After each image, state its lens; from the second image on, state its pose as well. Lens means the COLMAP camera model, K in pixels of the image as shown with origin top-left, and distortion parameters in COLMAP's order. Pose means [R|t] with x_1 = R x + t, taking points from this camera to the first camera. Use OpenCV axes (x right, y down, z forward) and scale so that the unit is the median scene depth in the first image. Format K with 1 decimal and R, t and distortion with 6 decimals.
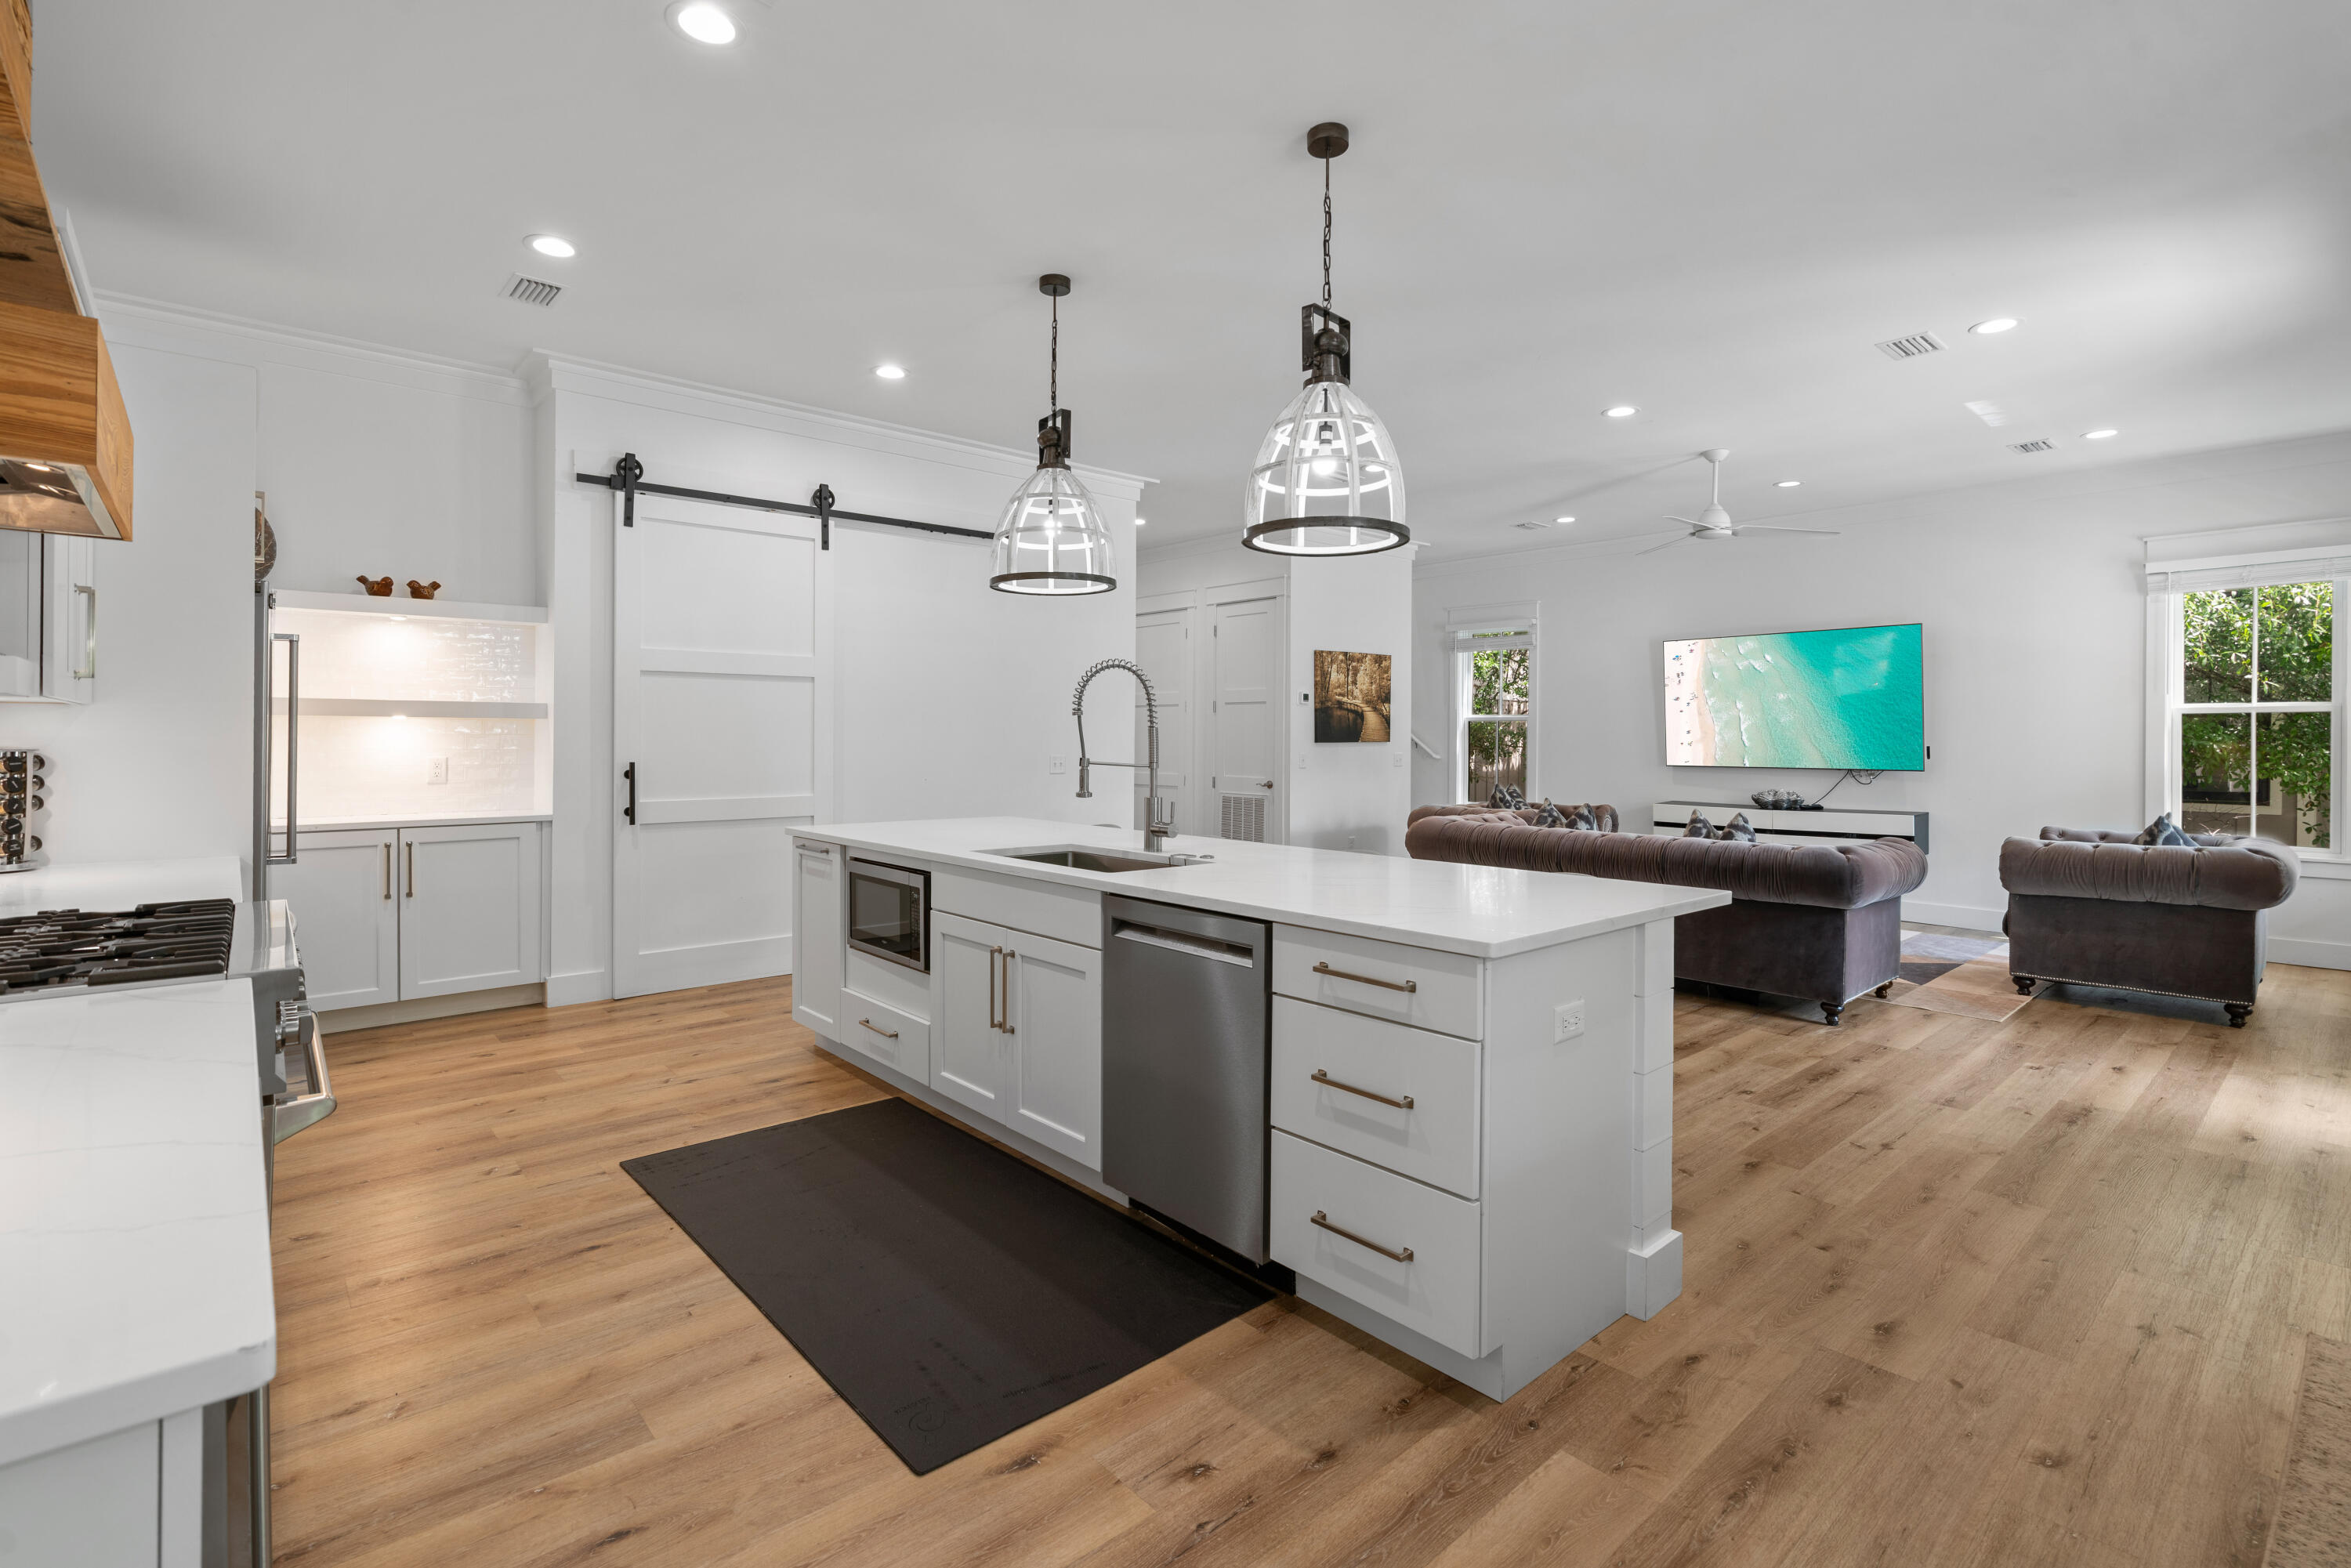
lens RADIAL K [[1084.8, 0, 1139.7], [0, 1084.8, 732.8], [0, 0, 1]] dist [-0.013590, 0.004780]
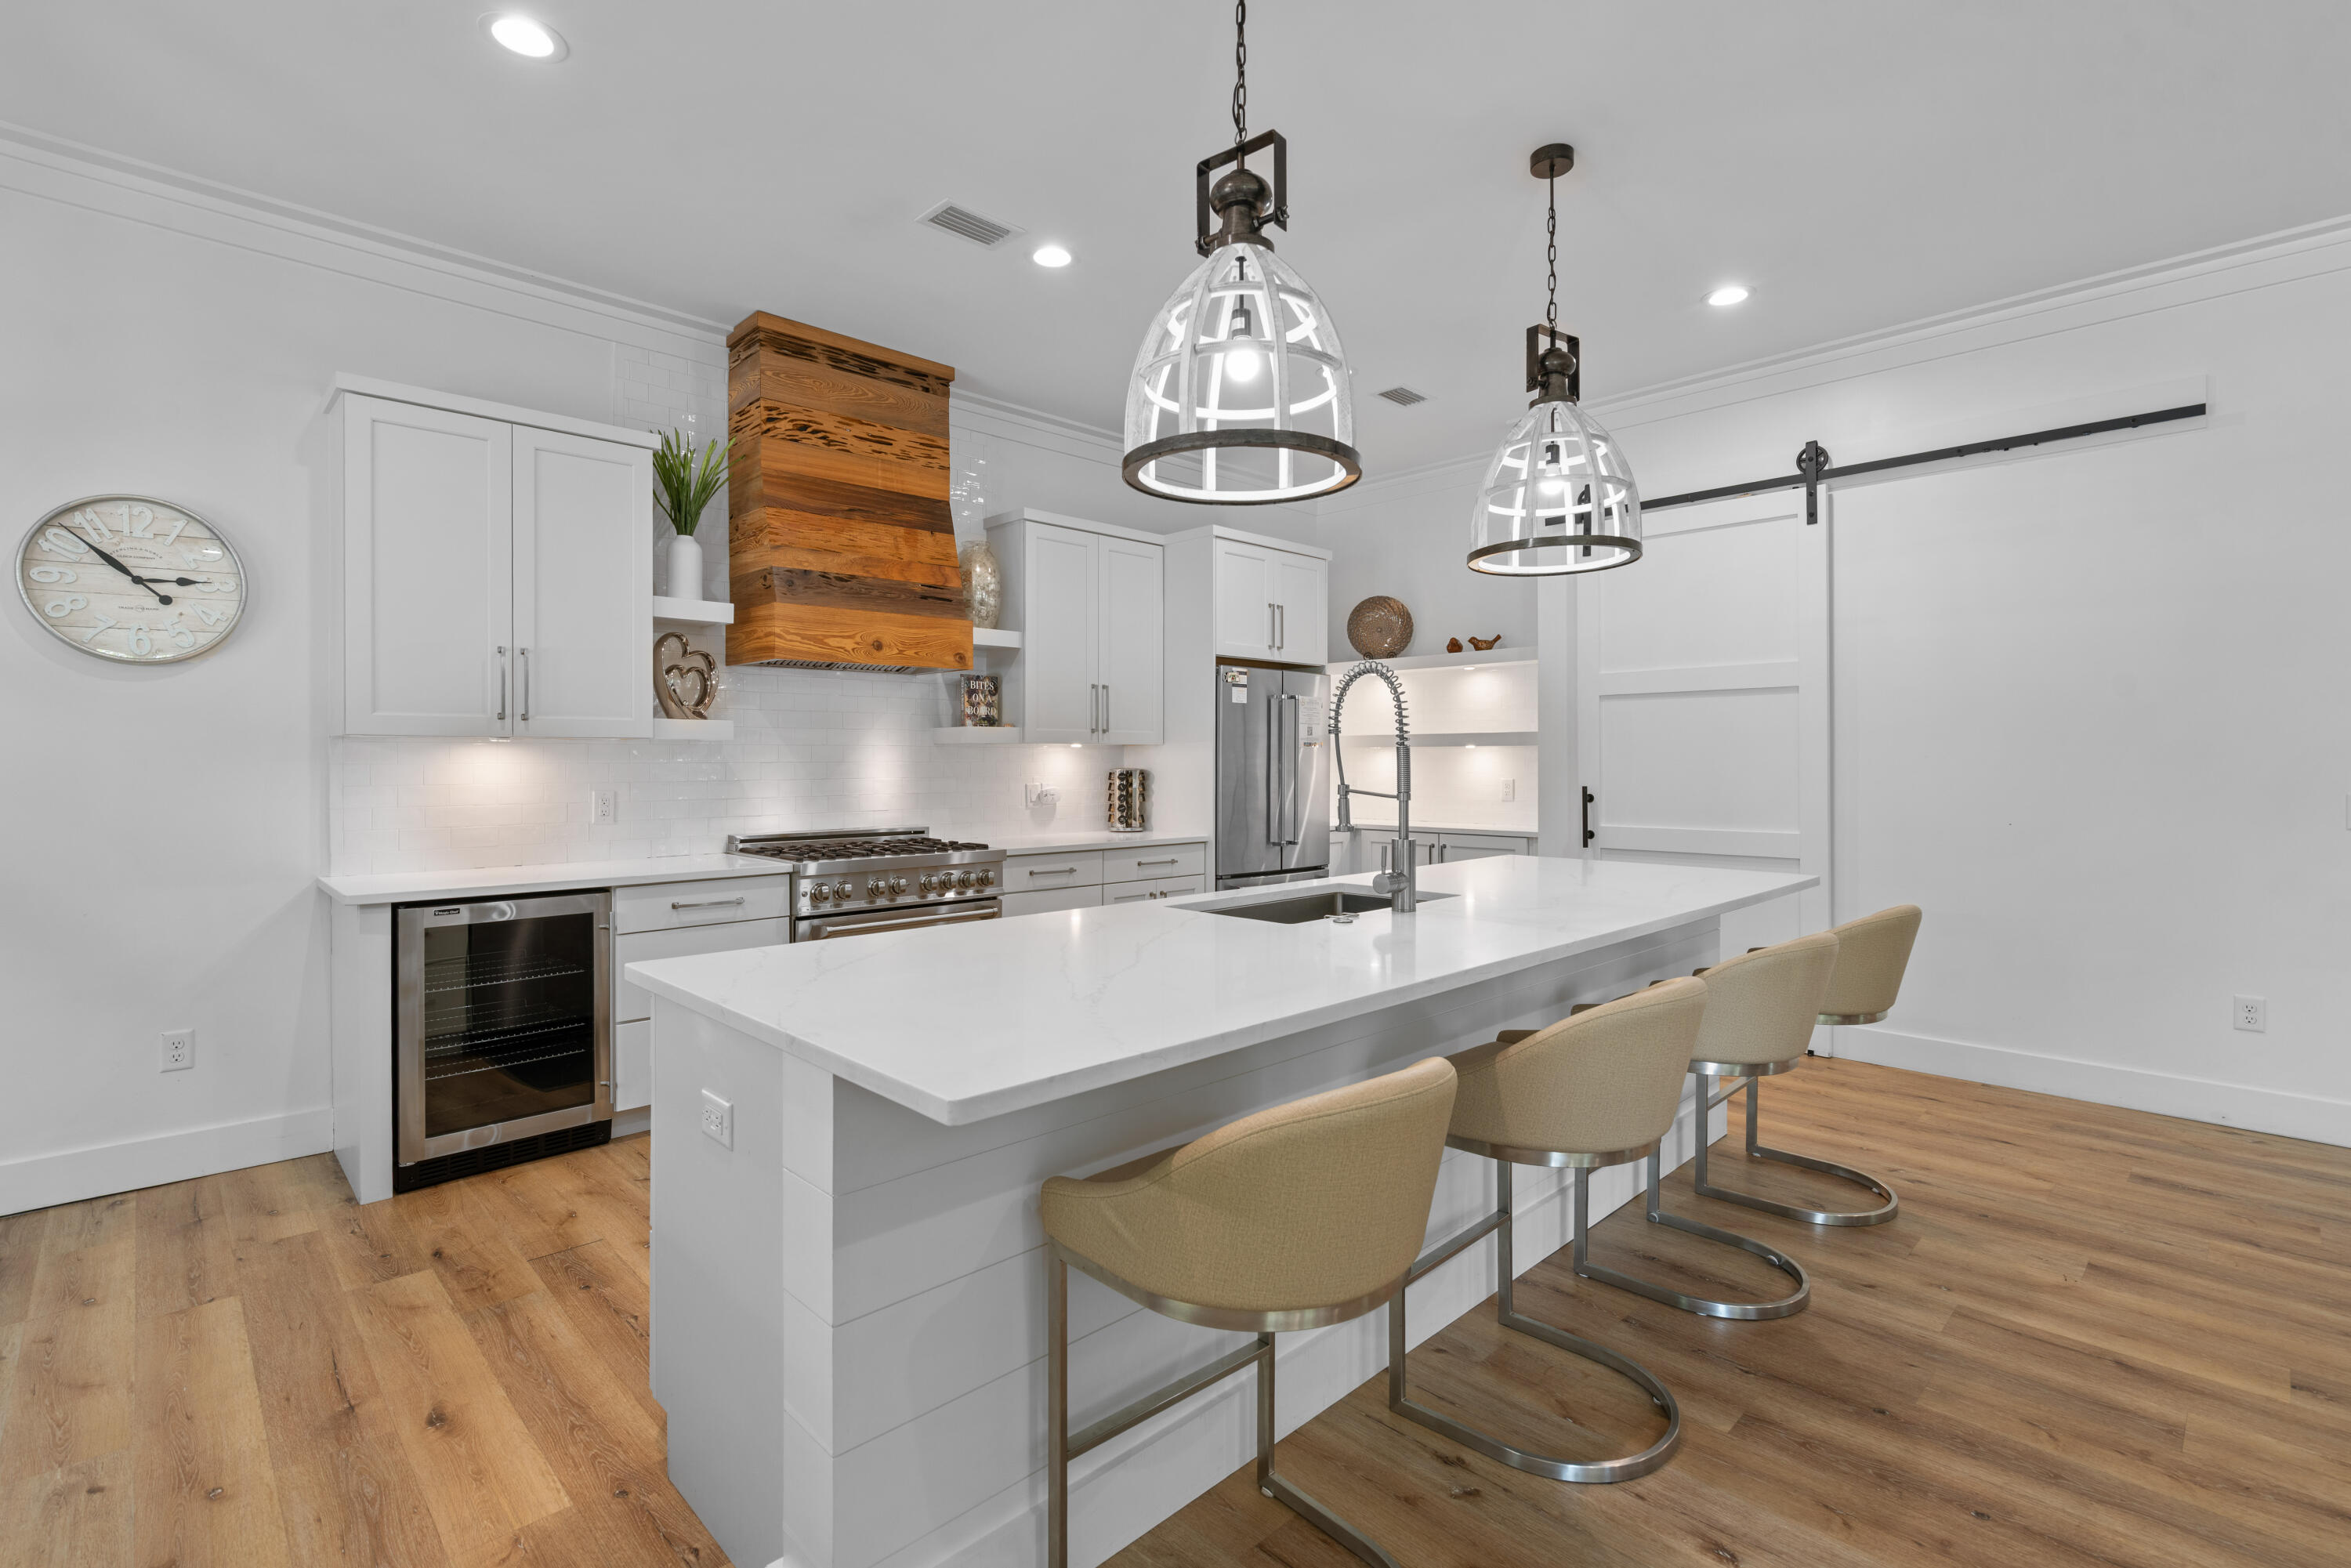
lens RADIAL K [[1084.8, 0, 1204.5], [0, 1084.8, 757.4], [0, 0, 1]] dist [-0.013590, 0.004780]
pose [[0.074757, -0.007898, -0.997171, 0.551796], [0.004852, 0.999960, -0.007556, 0.006018], [0.997190, -0.004273, 0.074792, 0.594667]]
